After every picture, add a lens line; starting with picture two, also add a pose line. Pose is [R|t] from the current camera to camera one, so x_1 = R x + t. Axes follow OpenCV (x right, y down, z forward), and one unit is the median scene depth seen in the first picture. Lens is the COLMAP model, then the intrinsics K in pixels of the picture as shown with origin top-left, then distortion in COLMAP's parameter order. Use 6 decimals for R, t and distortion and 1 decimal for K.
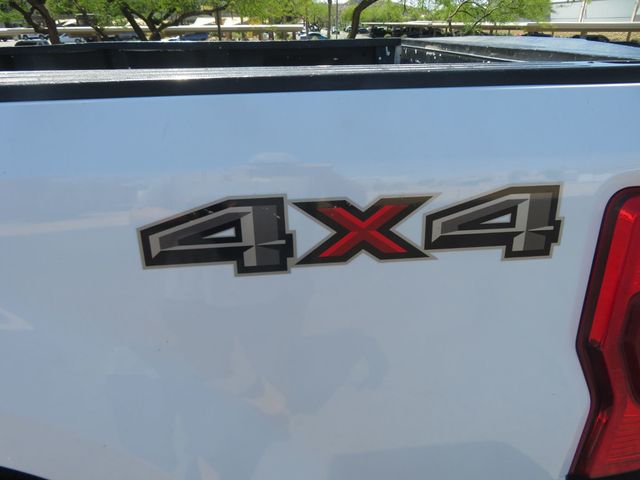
lens RADIAL K [[460.2, 0, 319.6], [0, 460.2, 252.9], [0, 0, 1]] dist [-0.025708, 0.000259]
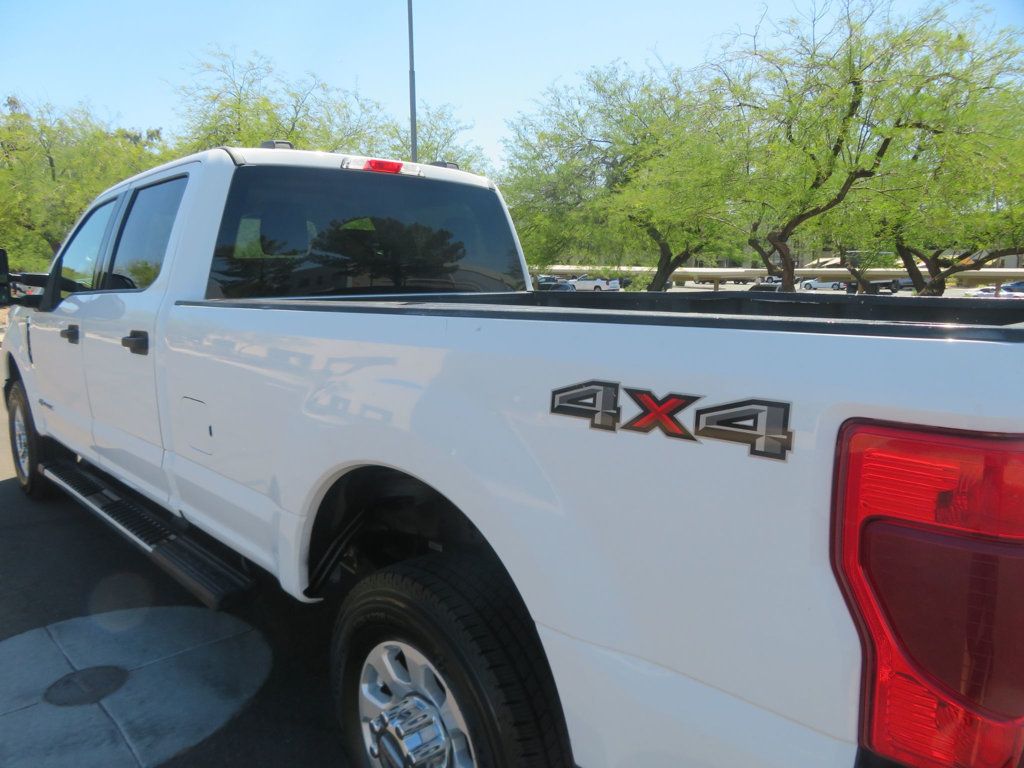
lens RADIAL K [[722.3, 0, 508.4], [0, 722.3, 393.4], [0, 0, 1]] dist [-0.018839, -0.003059]
pose [[0.638637, 0.128720, -0.758666, 1.568468], [-0.339517, 0.931893, -0.127690, 0.360844], [0.690558, 0.339127, 0.638844, -0.883615]]
